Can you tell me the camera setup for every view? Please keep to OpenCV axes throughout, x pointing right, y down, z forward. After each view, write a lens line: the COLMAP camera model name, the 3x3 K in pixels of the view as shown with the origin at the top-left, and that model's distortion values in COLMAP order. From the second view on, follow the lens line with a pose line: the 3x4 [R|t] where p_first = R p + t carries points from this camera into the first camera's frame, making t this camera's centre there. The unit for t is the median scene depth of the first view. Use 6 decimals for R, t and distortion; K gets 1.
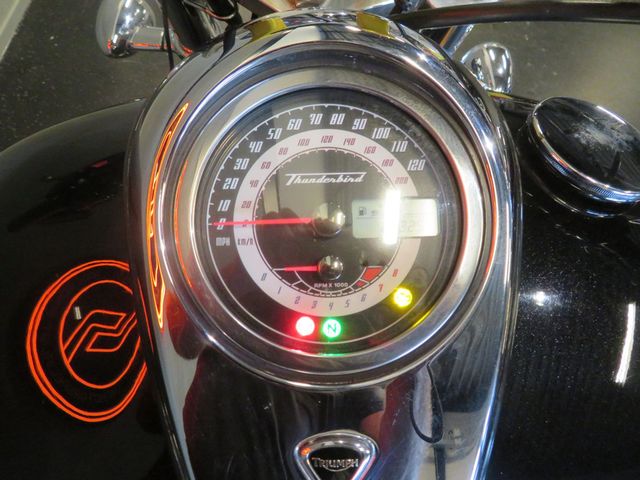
lens RADIAL K [[458.6, 0, 319.2], [0, 458.6, 240.1], [0, 0, 1]] dist [-0.003689, 0.000640]
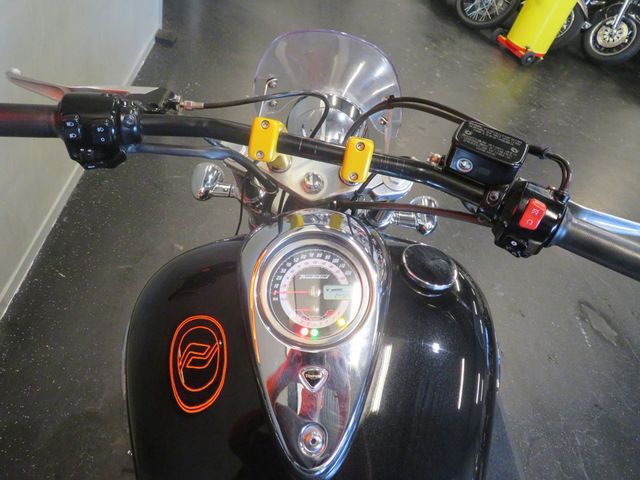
lens RADIAL K [[458.6, 0, 319.7], [0, 458.6, 240.8], [0, 0, 1]] dist [-0.003689, 0.000640]
pose [[0.999179, 0.023688, -0.032858, 0.128786], [-0.029790, 0.979377, -0.199834, 0.193790], [0.027447, 0.200649, 0.979279, -1.671682]]
